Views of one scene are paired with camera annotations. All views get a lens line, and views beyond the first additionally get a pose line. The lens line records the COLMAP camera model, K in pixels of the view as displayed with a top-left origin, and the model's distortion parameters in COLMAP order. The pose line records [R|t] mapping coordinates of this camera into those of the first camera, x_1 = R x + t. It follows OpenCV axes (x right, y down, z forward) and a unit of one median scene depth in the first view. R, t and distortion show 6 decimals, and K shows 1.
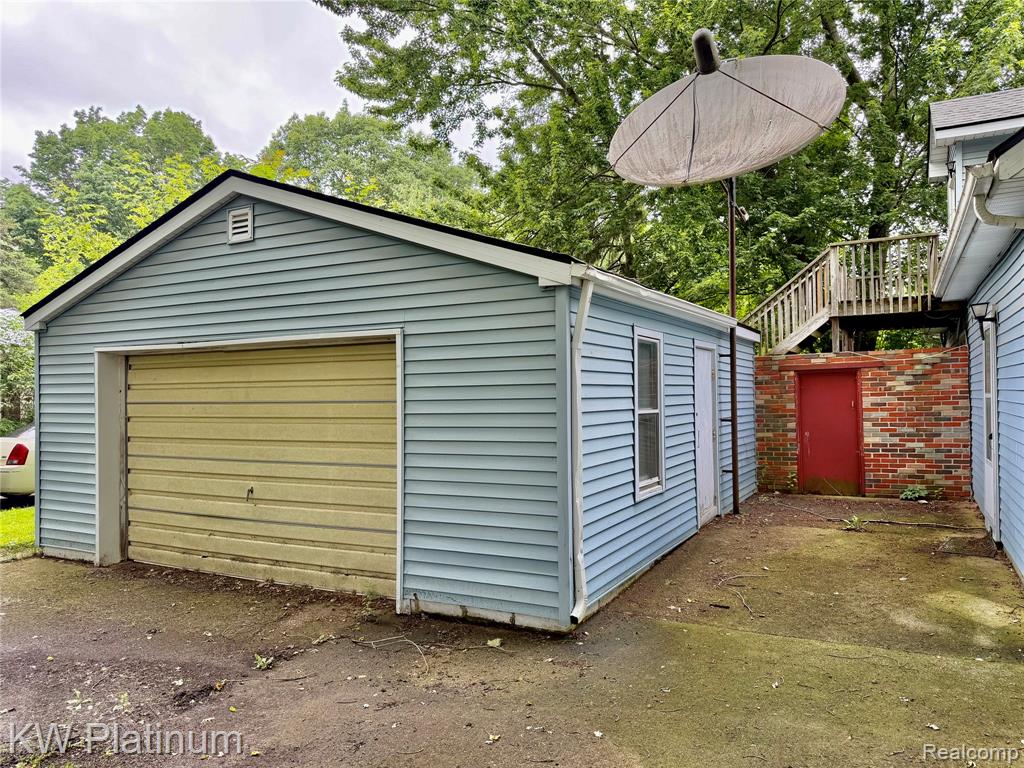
lens RADIAL K [[728.0, 0, 509.2], [0, 728.0, 393.7], [0, 0, 1]] dist [0.025530, -0.029087]
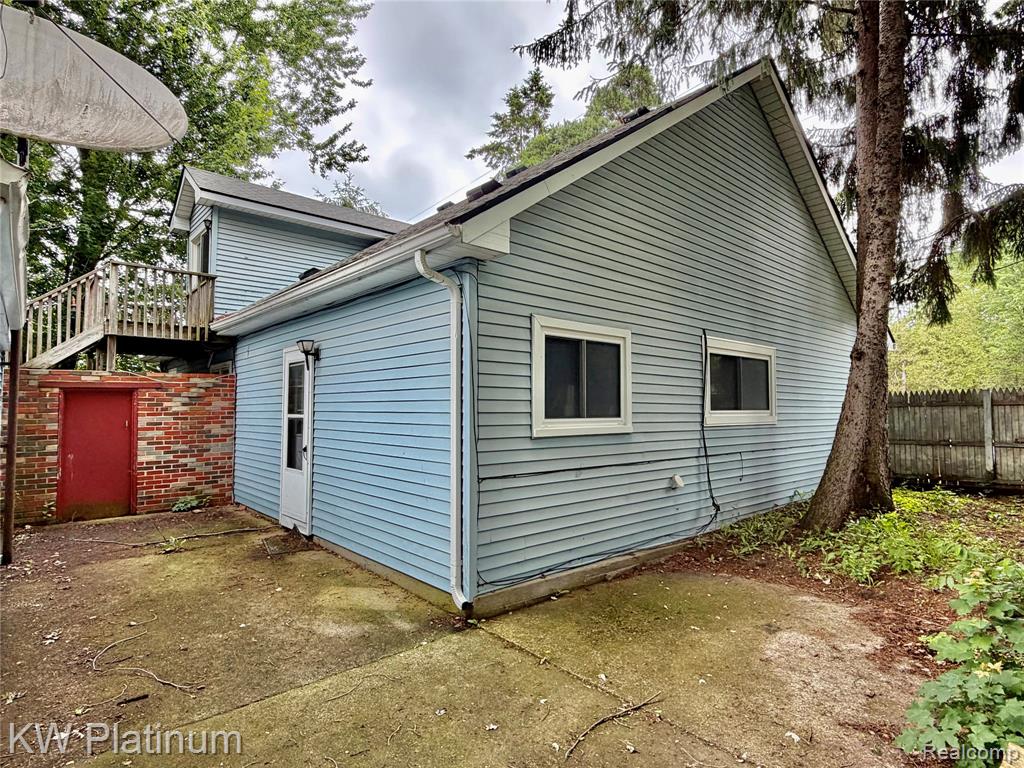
lens RADIAL K [[554.5, 0, 507.4], [0, 554.5, 386.3], [0, 0, 1]] dist [0.000563, 0.002760]
pose [[0.343949, 0.054707, 0.937393, -0.073153], [-0.007062, 0.998424, -0.055677, 0.001658], [-0.938962, 0.012530, 0.343793, 0.259140]]
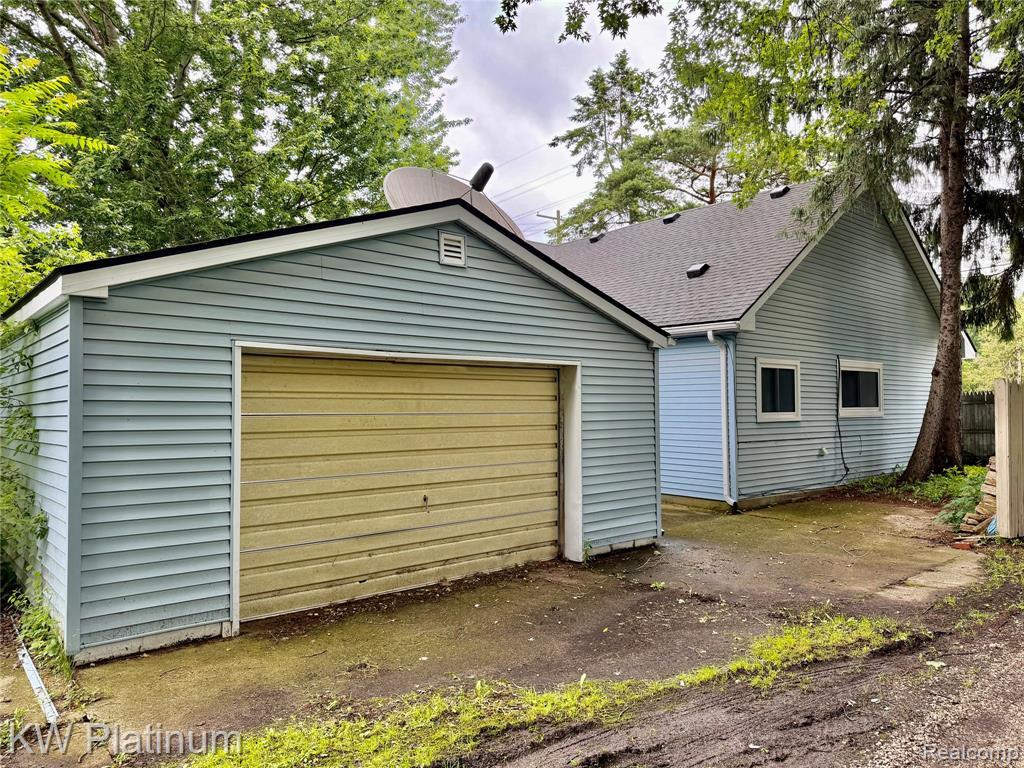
lens RADIAL K [[728.0, 0, 505.9], [0, 728.0, 387.6], [0, 0, 1]] dist [0.025530, -0.029087]
pose [[0.350851, 0.038953, 0.935621, -0.911911], [-0.001439, 0.999156, -0.041059, 0.012167], [-0.936430, 0.013060, 0.350611, 0.374916]]
